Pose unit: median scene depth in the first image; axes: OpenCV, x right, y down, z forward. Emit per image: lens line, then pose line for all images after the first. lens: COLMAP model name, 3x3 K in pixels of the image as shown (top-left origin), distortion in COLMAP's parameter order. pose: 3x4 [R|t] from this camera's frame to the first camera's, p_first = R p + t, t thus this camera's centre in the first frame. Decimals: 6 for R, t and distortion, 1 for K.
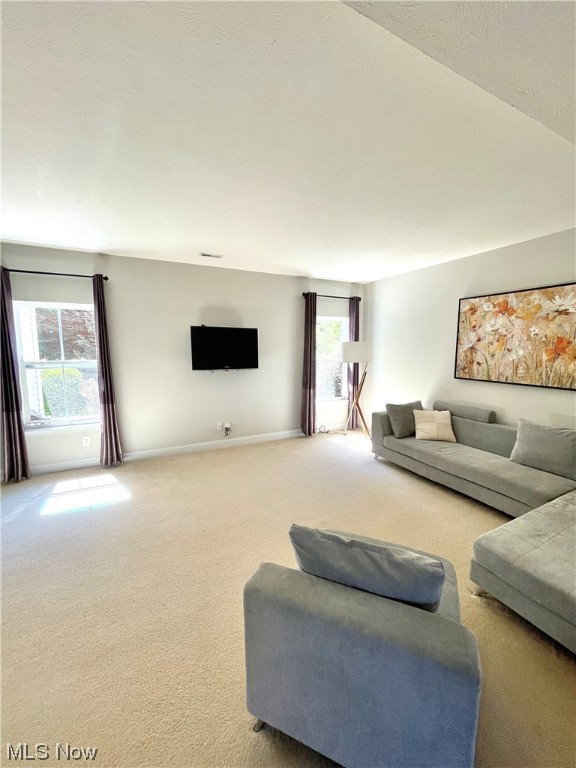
lens RADIAL K [[310.0, 0, 288.4], [0, 310.0, 381.8], [0, 0, 1]] dist [0.000433, 0.000042]
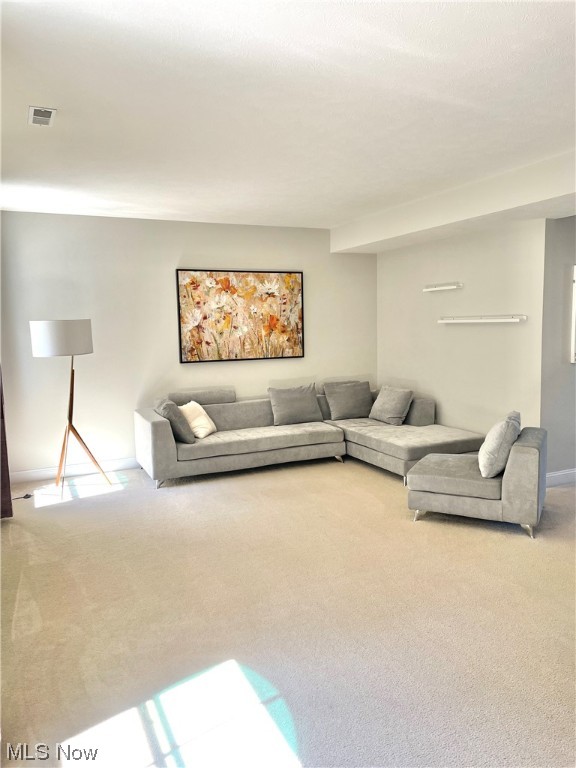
lens RADIAL K [[581.3, 0, 287.9], [0, 581.3, 385.3], [0, 0, 1]] dist [0.044416, -0.002701]
pose [[0.026405, -0.113230, 0.993218, -1.158609], [0.134512, 0.984931, 0.108710, -0.095459], [-0.990560, 0.130729, 0.041238, 0.737306]]
